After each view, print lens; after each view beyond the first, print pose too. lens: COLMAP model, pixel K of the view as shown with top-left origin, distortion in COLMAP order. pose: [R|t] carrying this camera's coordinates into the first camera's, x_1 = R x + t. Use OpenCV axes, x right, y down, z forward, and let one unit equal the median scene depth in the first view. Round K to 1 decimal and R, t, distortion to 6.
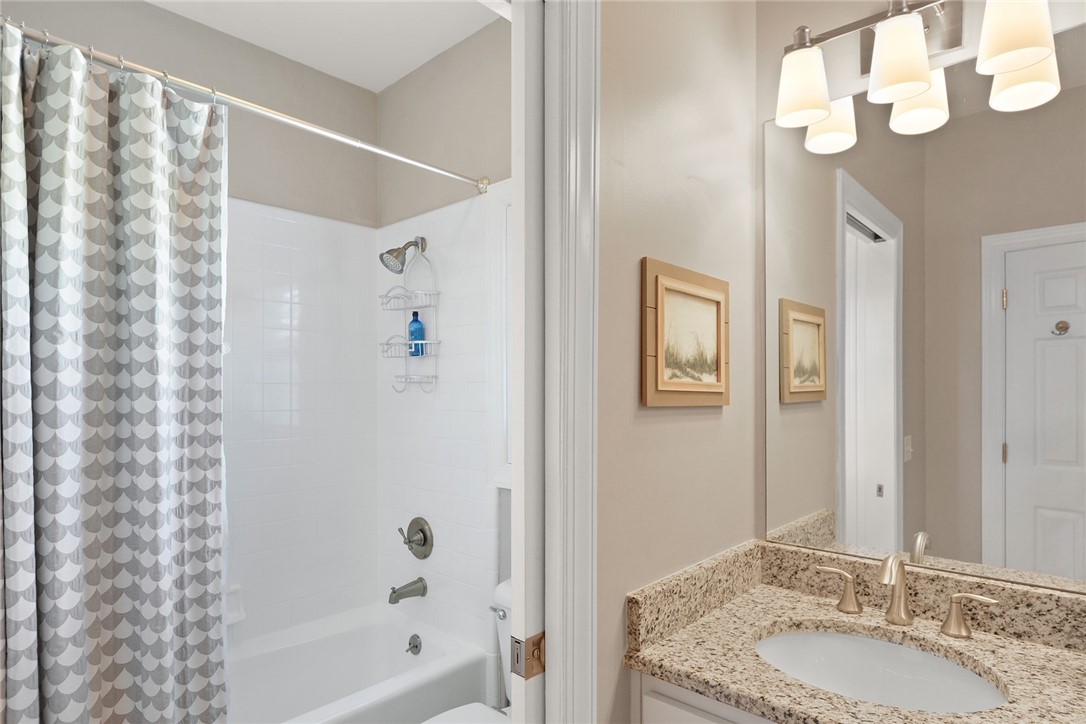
lens RADIAL K [[595.4, 0, 544.1], [0, 595.4, 390.4], [0, 0, 1]] dist [-0.003988, -0.001918]
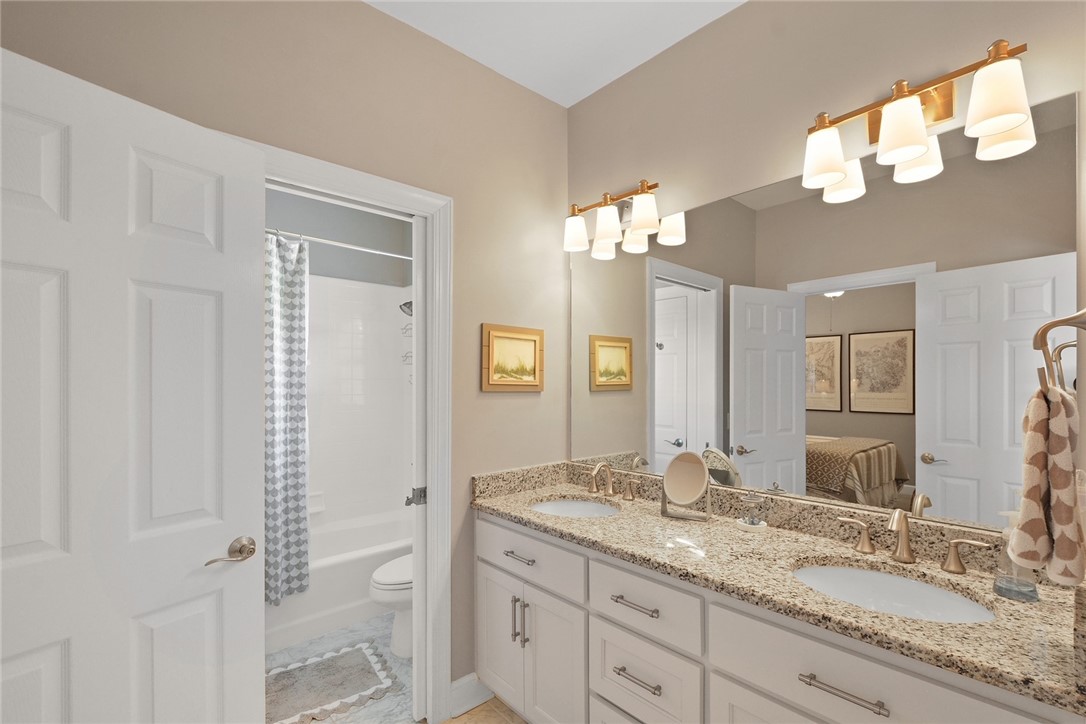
lens RADIAL K [[478.7, 0, 542.9], [0, 478.7, 385.6], [0, 0, 1]] dist [0.002449, 0.000413]
pose [[0.995540, 0.001939, -0.094320, 0.438245], [-0.001482, 0.999987, 0.004914, -0.002134], [0.094328, -0.004752, 0.995530, -0.576934]]
